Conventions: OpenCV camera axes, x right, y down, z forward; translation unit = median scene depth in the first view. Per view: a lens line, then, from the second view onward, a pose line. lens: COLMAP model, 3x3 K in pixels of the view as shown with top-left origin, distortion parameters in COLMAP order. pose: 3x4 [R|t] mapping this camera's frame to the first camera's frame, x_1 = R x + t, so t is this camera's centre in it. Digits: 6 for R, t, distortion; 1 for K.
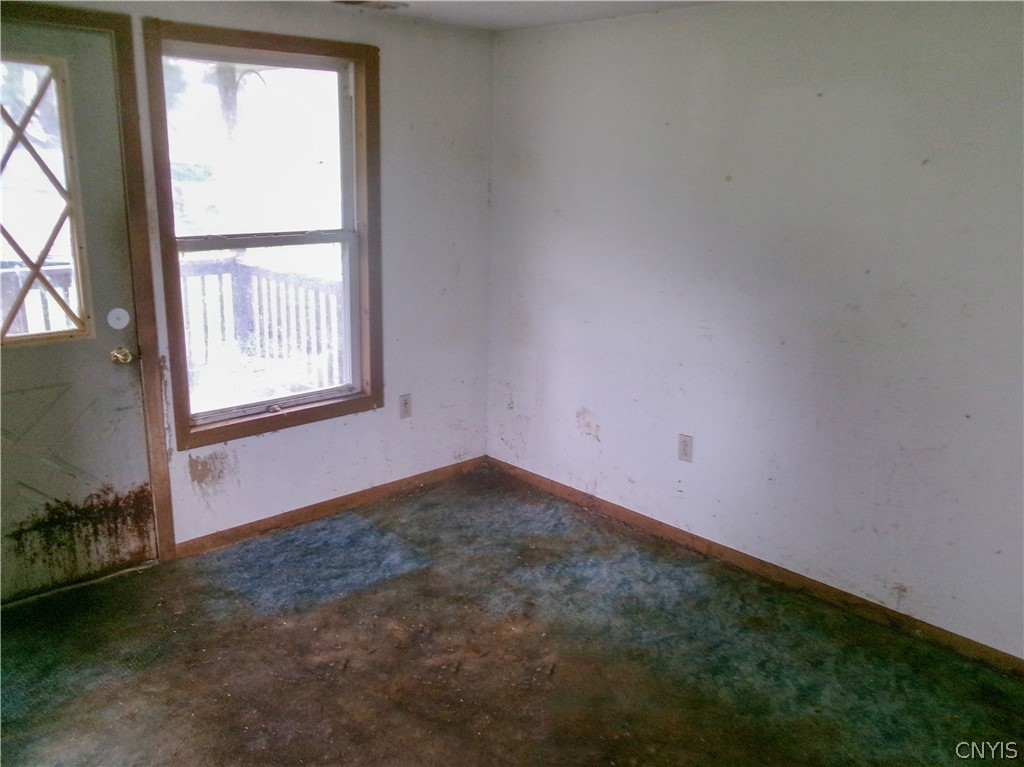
lens RADIAL K [[866.2, 0, 512.0], [0, 866.2, 383.5], [0, 0, 1]] dist [-0.006492, 0.003393]
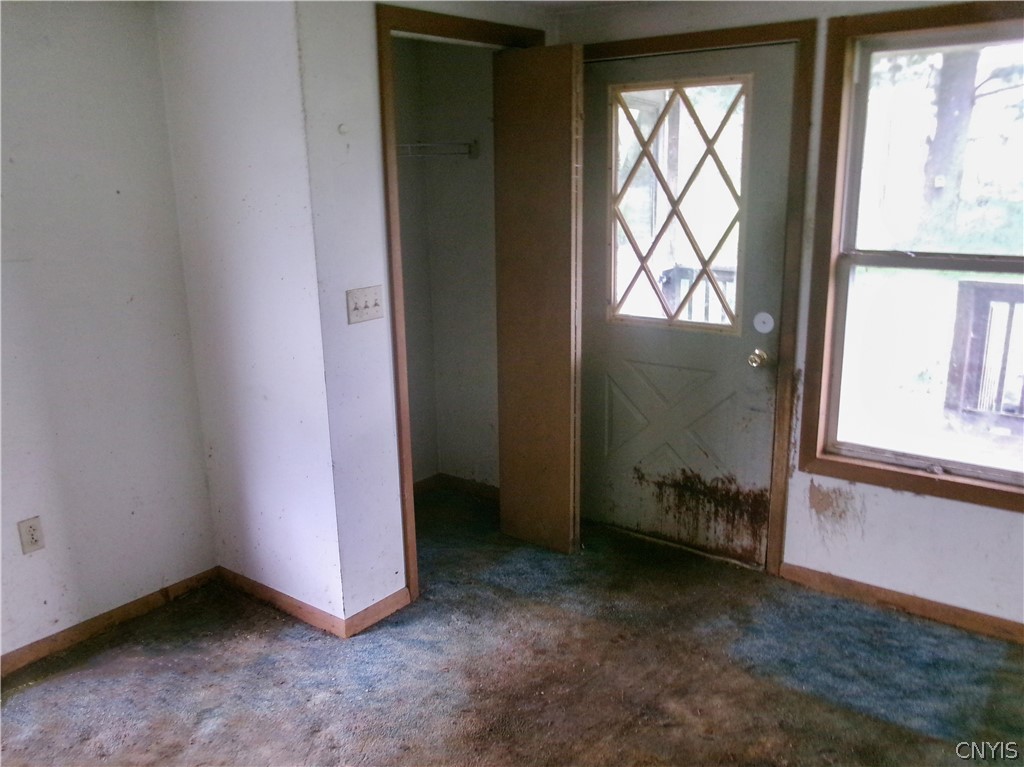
lens RADIAL K [[866.2, 0, 512.0], [0, 866.2, 383.5], [0, 0, 1]] dist [-0.006492, 0.003393]
pose [[0.168510, 0.216739, -0.961576, 0.477979], [-0.229209, 0.957401, 0.175630, -0.113537], [0.958680, 0.190807, 0.211010, 0.493930]]
